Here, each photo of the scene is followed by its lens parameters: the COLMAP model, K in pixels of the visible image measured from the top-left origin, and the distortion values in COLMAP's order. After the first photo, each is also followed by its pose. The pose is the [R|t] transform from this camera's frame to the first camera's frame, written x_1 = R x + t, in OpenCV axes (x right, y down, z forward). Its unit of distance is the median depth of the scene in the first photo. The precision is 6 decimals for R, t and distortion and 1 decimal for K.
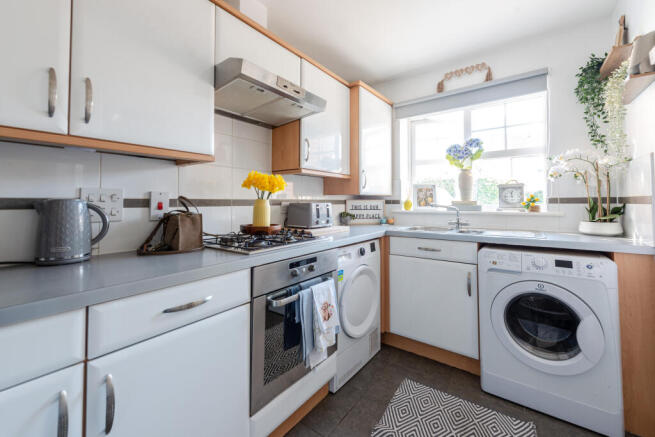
lens RADIAL K [[268.1, 0, 331.9], [0, 268.1, 195.3], [0, 0, 1]] dist [0.011954, -0.001069]
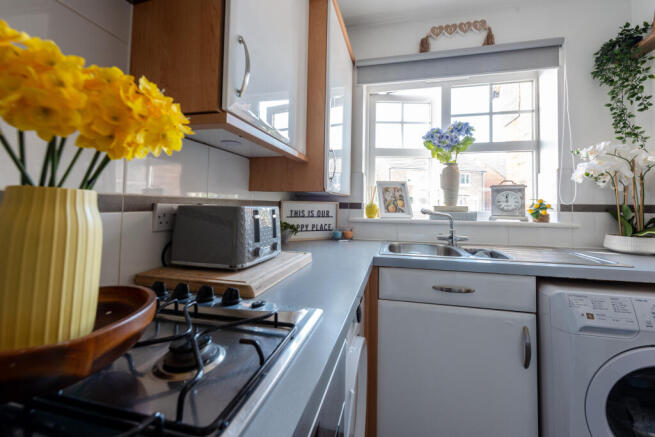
lens RADIAL K [[268.1, 0, 333.1], [0, 268.1, 195.8], [0, 0, 1]] dist [0.011954, -0.001069]
pose [[0.917354, 0.030210, 0.396925, -0.118076], [-0.027682, 0.999544, -0.012097, 0.013775], [-0.397110, 0.000110, 0.917771, 0.590006]]
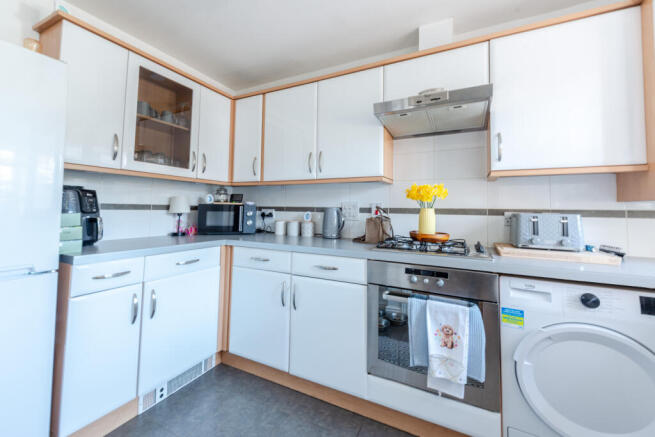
lens RADIAL K [[268.1, 0, 332.1], [0, 268.1, 193.6], [0, 0, 1]] dist [0.011954, -0.001069]
pose [[0.175277, -0.050195, -0.983239, 0.598971], [0.010445, 0.998738, -0.049125, 0.003964], [0.984464, -0.001659, 0.175580, 0.358787]]
